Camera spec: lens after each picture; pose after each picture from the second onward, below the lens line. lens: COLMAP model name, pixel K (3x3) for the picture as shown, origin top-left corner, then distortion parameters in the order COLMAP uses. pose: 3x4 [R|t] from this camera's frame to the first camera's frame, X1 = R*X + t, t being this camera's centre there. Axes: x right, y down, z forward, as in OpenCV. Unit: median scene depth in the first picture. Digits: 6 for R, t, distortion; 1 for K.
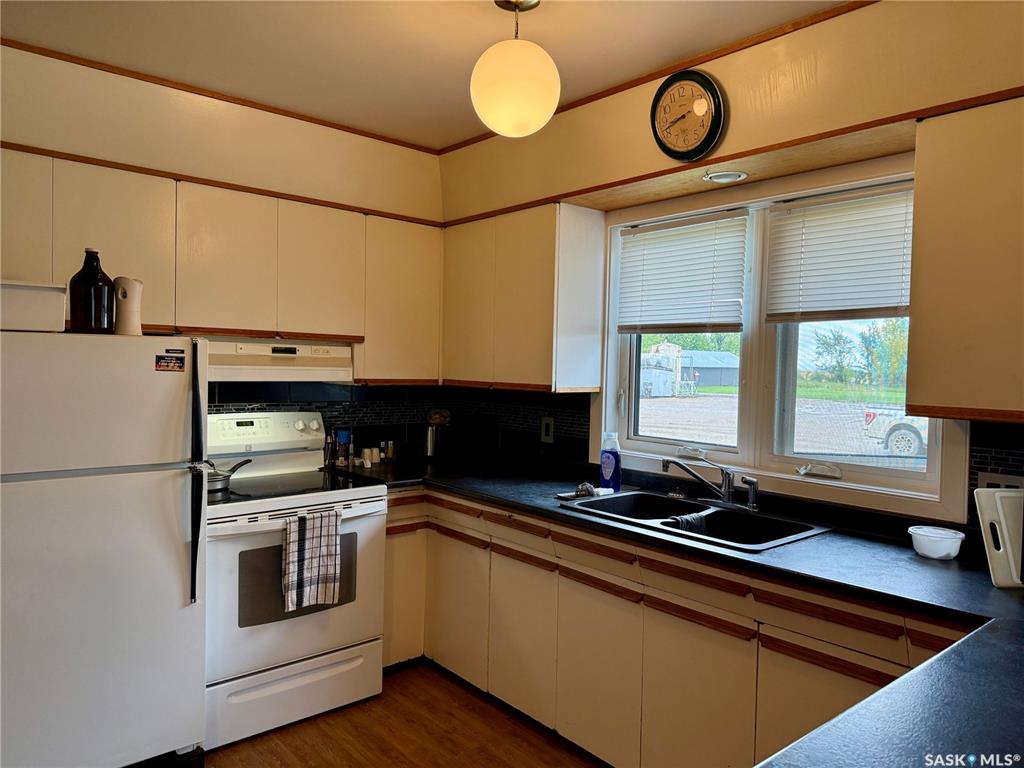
lens RADIAL K [[715.7, 0, 506.4], [0, 715.7, 385.6], [0, 0, 1]] dist [0.038998, -0.034256]
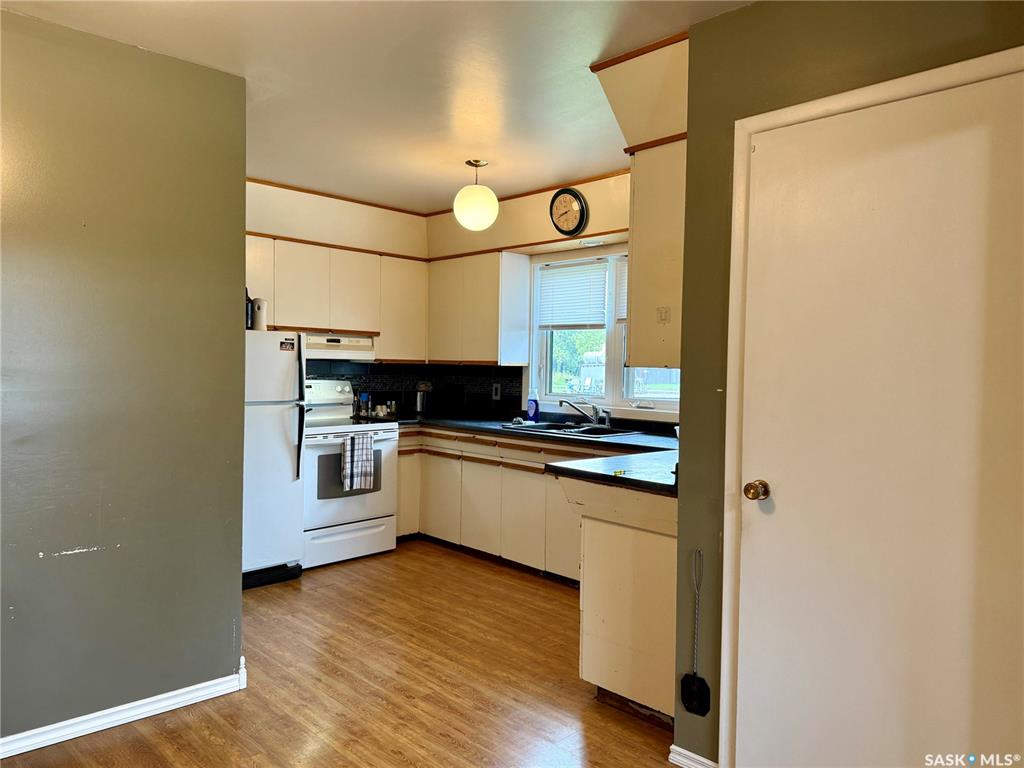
lens RADIAL K [[715.7, 0, 517.5], [0, 715.7, 386.2], [0, 0, 1]] dist [0.038998, -0.034256]
pose [[0.997010, -0.007022, 0.076949, -0.020169], [0.006920, 0.999975, 0.001591, 0.056757], [-0.076959, -0.001054, 0.997034, -0.679649]]
